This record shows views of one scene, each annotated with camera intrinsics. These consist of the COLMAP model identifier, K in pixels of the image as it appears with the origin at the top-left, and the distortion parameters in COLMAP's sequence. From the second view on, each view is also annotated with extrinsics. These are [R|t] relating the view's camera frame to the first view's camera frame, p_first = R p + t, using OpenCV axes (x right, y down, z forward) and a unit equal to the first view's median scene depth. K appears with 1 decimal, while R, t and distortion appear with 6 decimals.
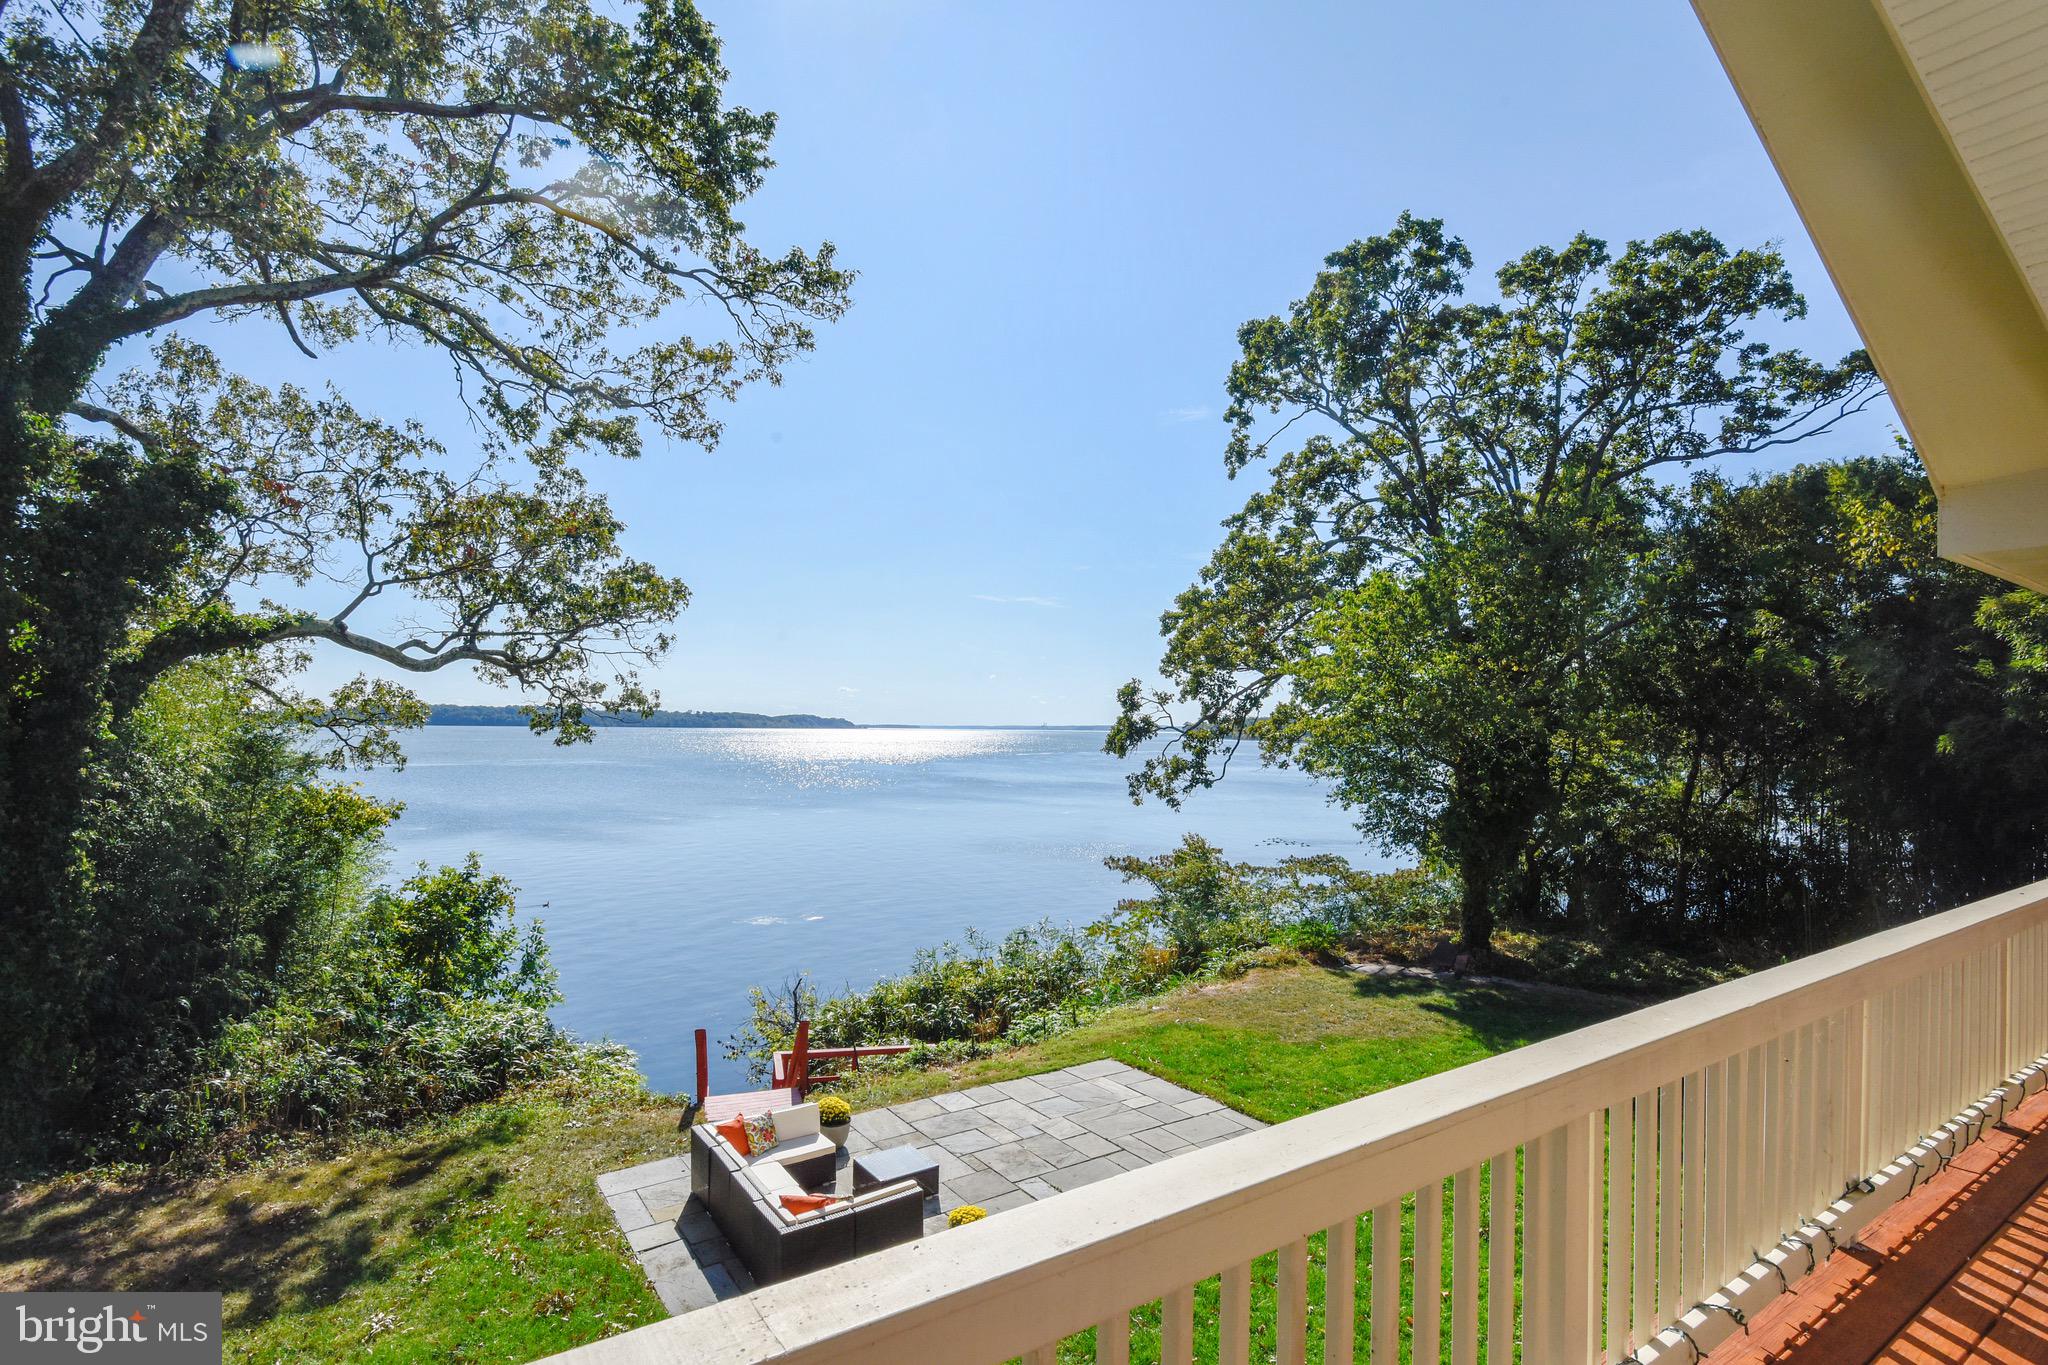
lens RADIAL K [[1148.6, 0, 1004.1], [0, 1148.6, 709.2], [0, 0, 1]] dist [0.048245, -0.053640]
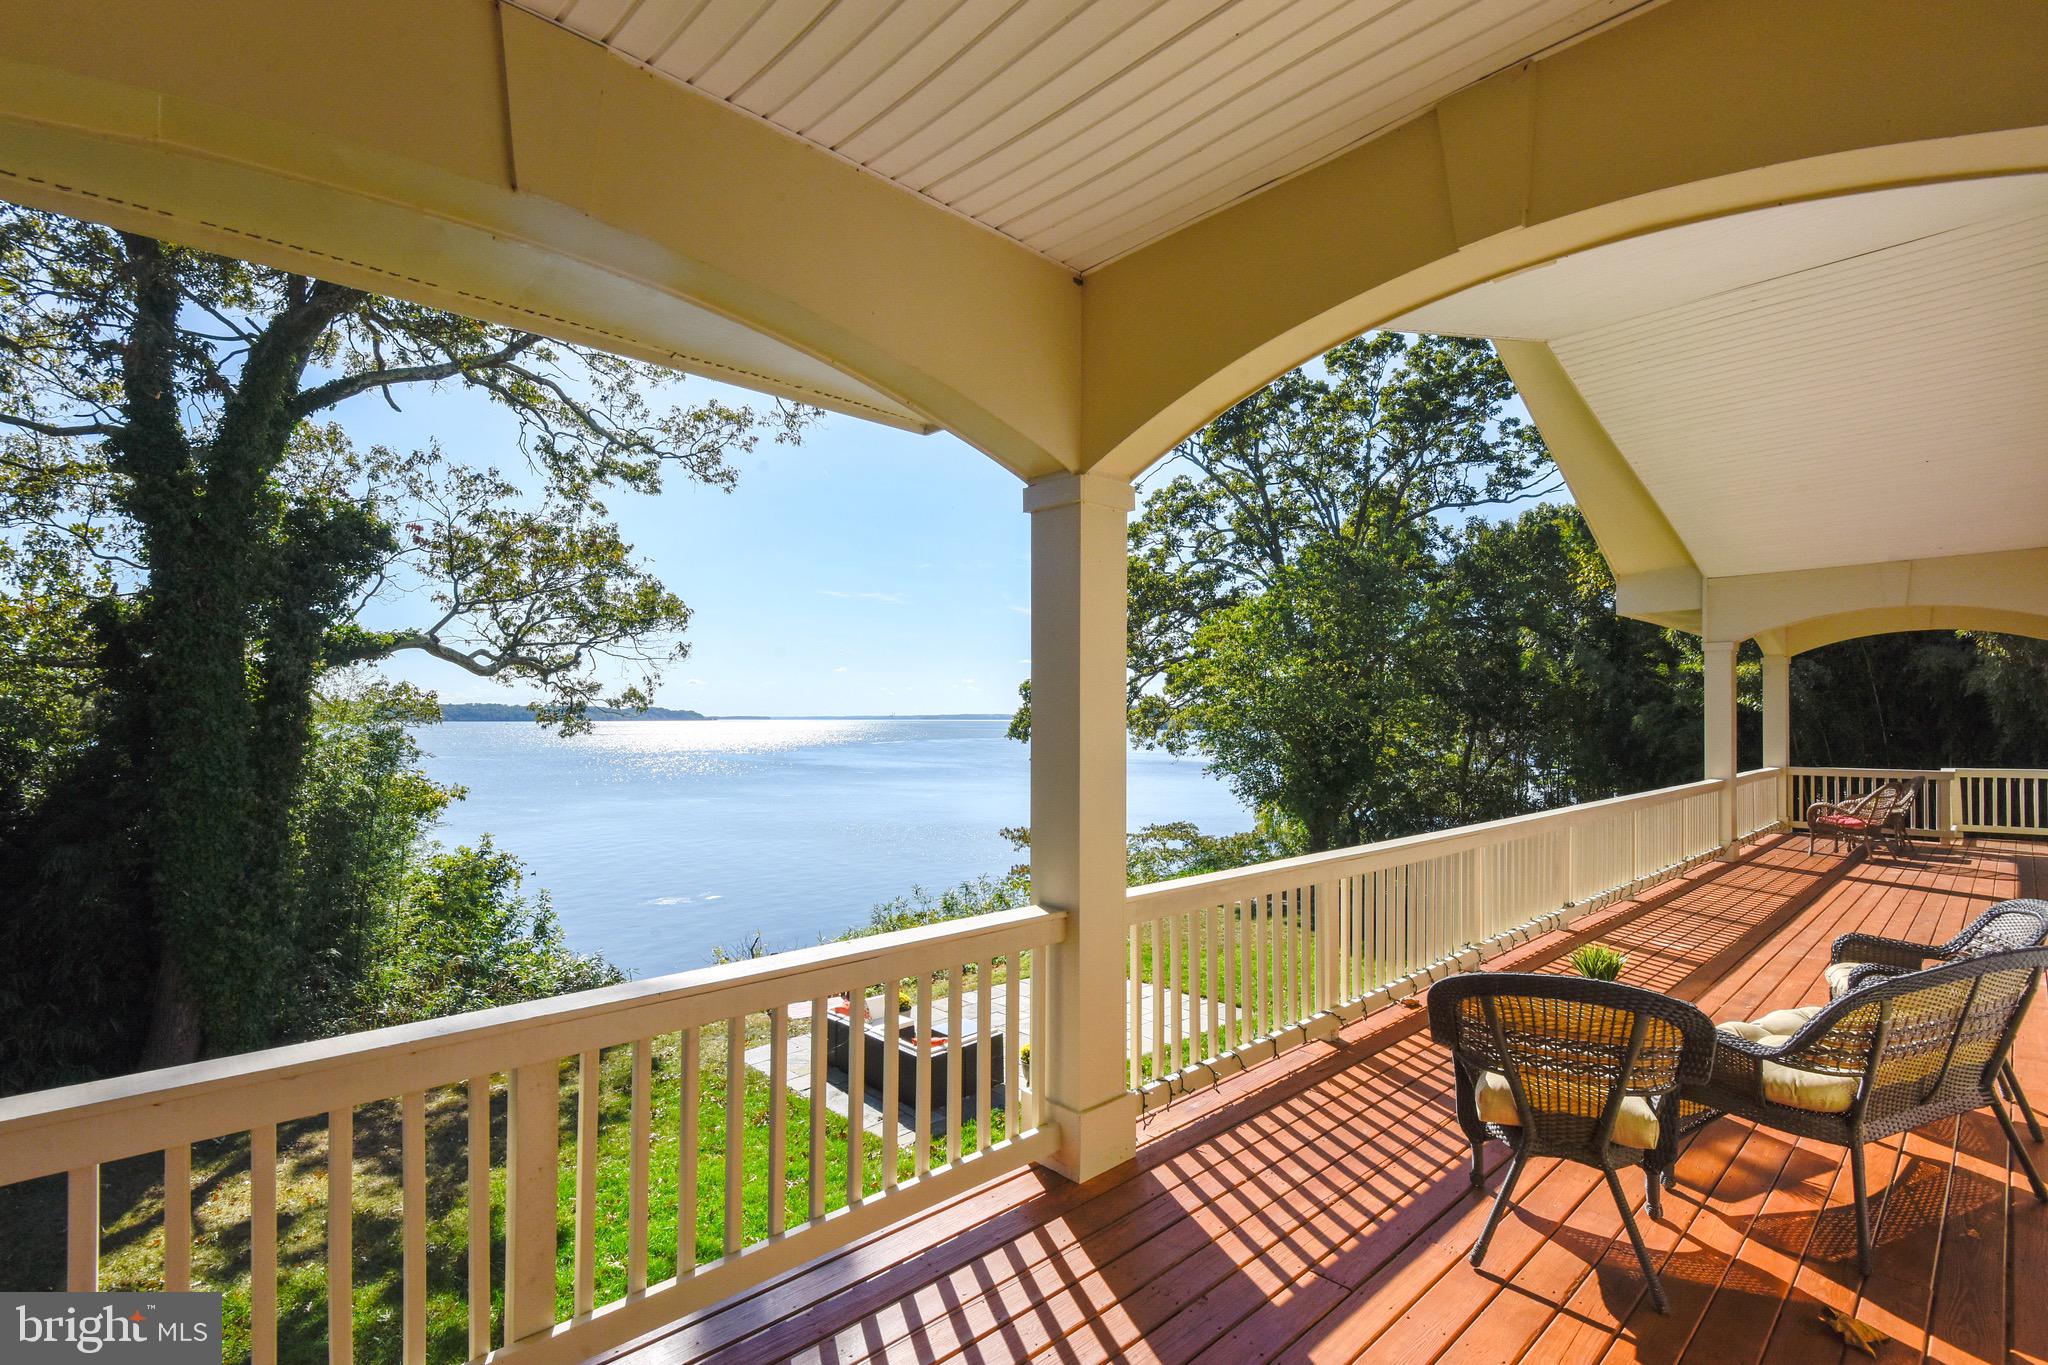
lens RADIAL K [[1148.6, 0, 1004.1], [0, 1148.6, 709.2], [0, 0, 1]] dist [0.048245, -0.053640]
pose [[0.985811, -0.009287, 0.167604, -0.138924], [0.007749, 0.999922, 0.009826, -0.004634], [-0.167682, -0.008388, 0.985805, -0.195997]]
